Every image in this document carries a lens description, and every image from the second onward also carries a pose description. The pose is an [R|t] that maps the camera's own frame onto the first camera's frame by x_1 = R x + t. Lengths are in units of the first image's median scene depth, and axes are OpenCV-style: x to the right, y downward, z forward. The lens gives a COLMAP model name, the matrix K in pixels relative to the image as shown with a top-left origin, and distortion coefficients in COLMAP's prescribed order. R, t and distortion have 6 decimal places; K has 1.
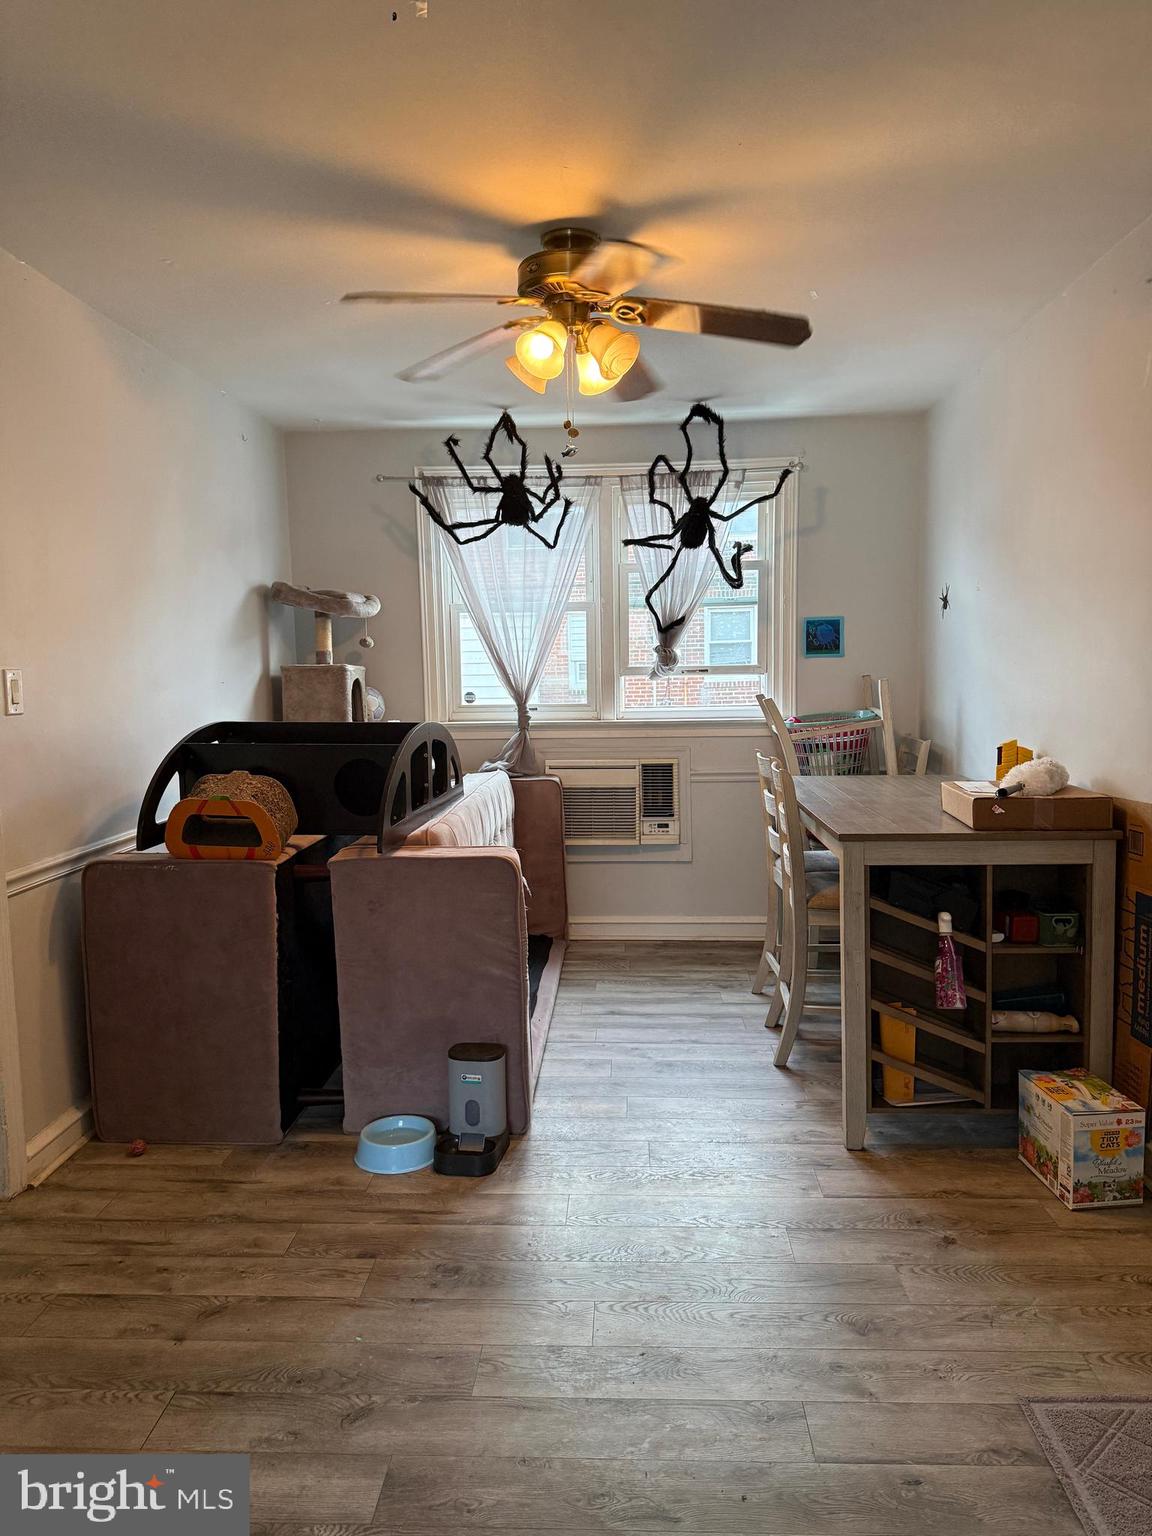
lens RADIAL K [[1075.0, 0, 569.9], [0, 1075.0, 766.7], [0, 0, 1]] dist [0.147608, -0.303502]
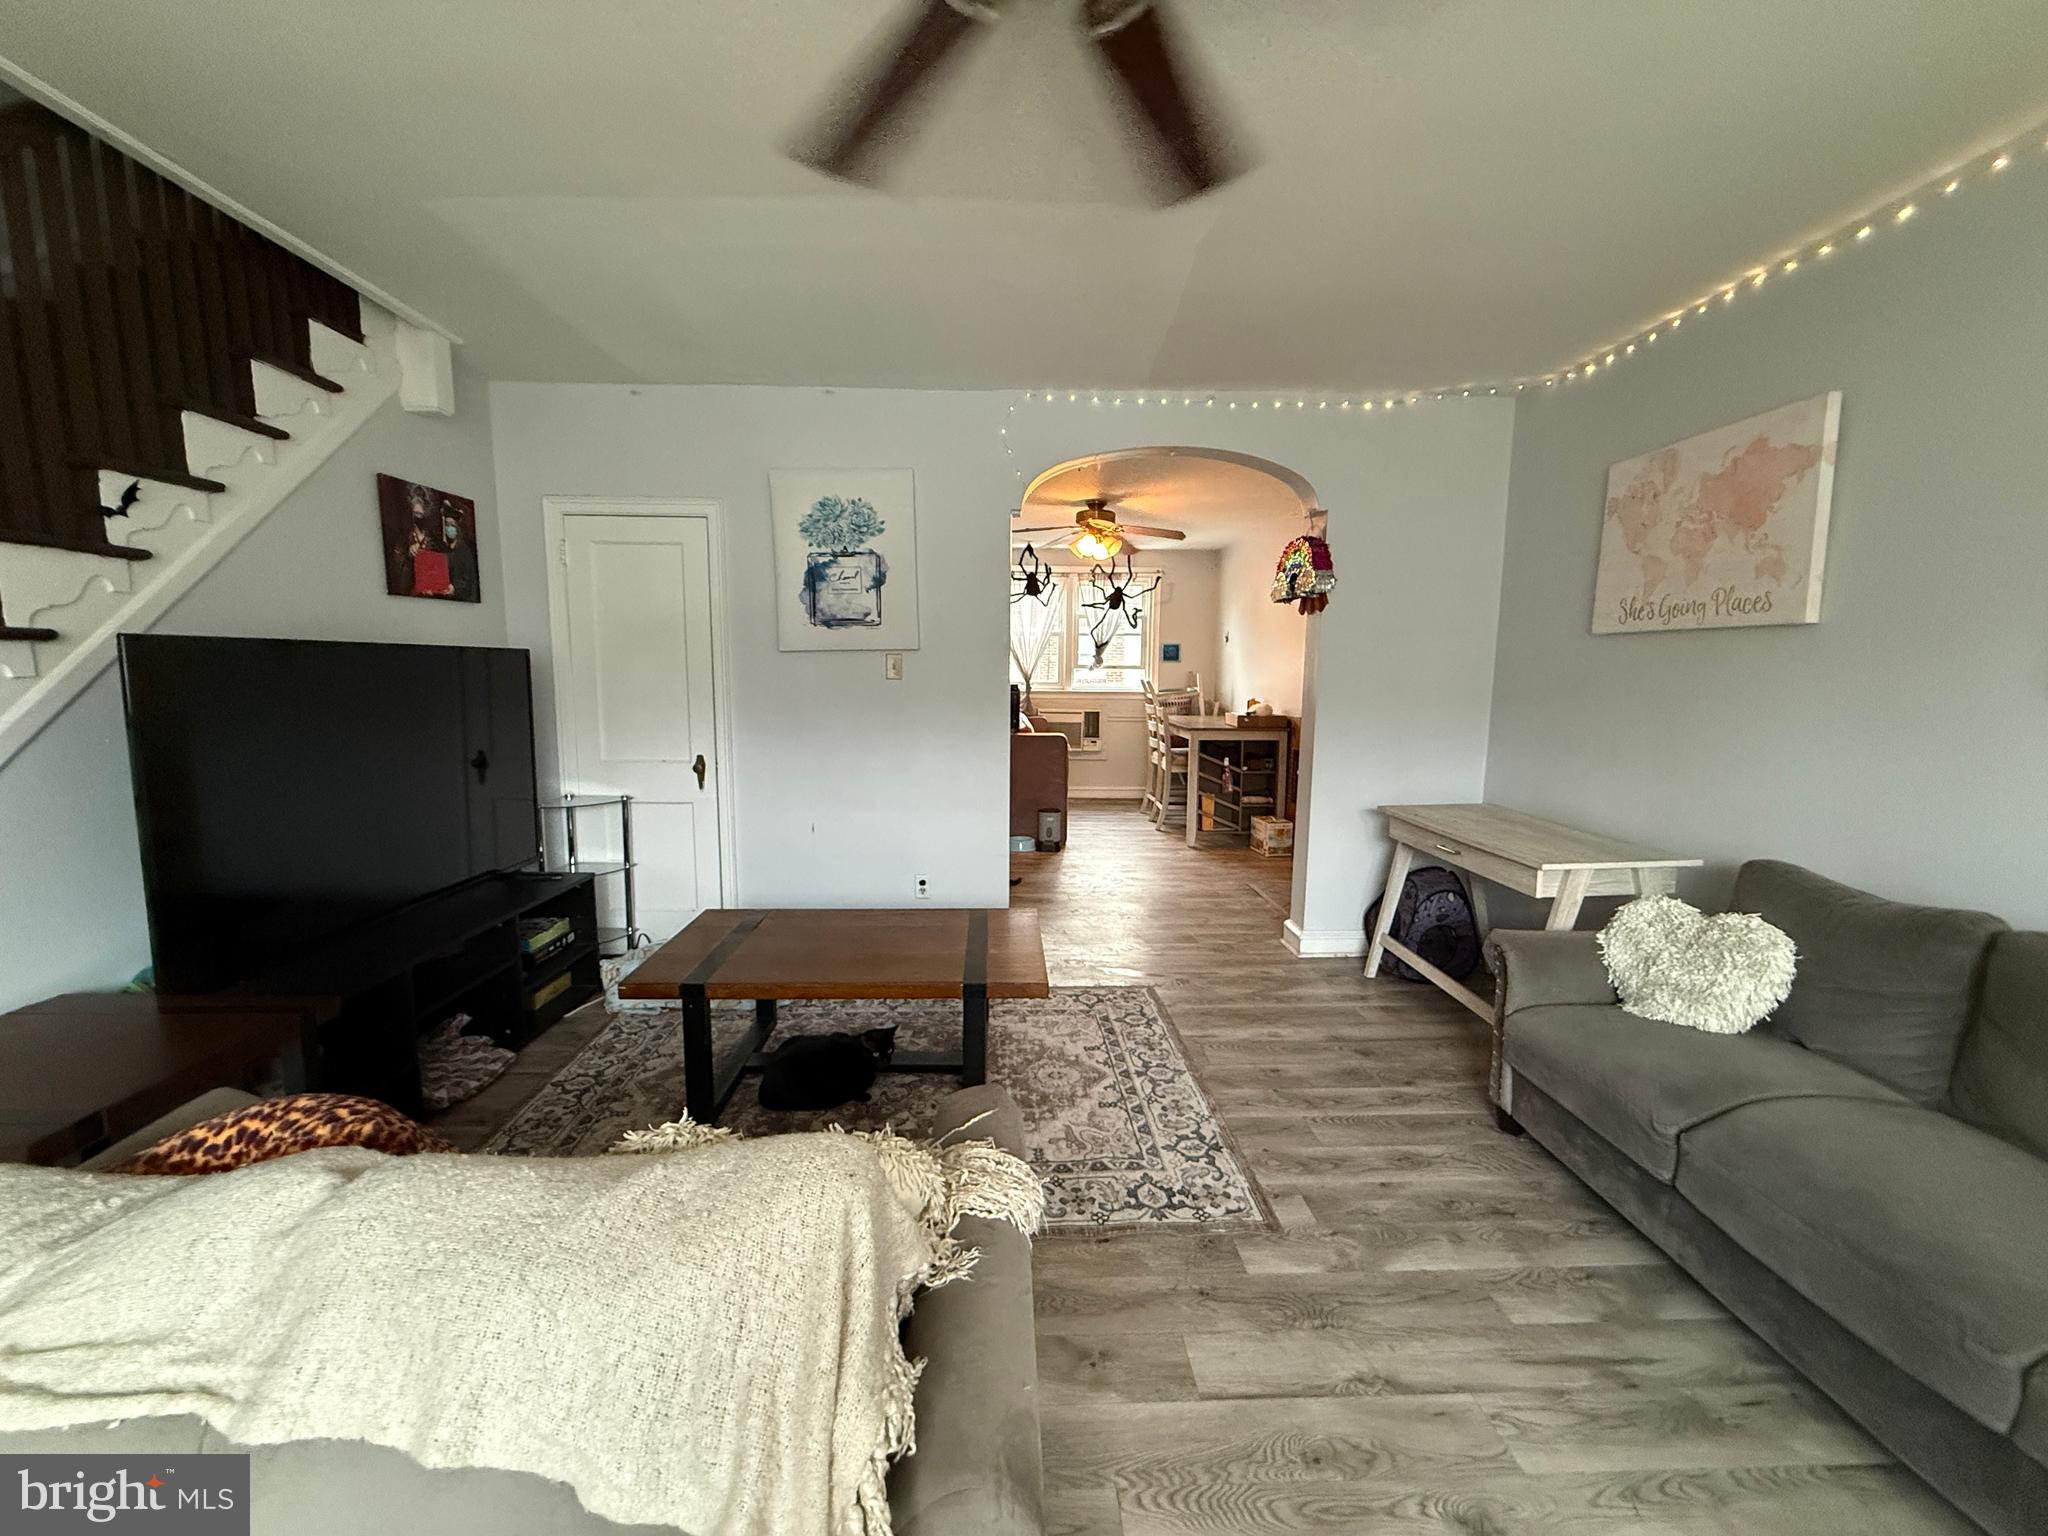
lens RADIAL K [[814.8, 0, 1028.8], [0, 814.8, 768.4], [0, 0, 1]] dist [0.000015, -0.000038]
pose [[0.994410, 0.013605, 0.104708, -0.219571], [-0.016554, 0.999489, 0.027351, 0.070677], [-0.104283, -0.028932, 0.994127, -0.592584]]
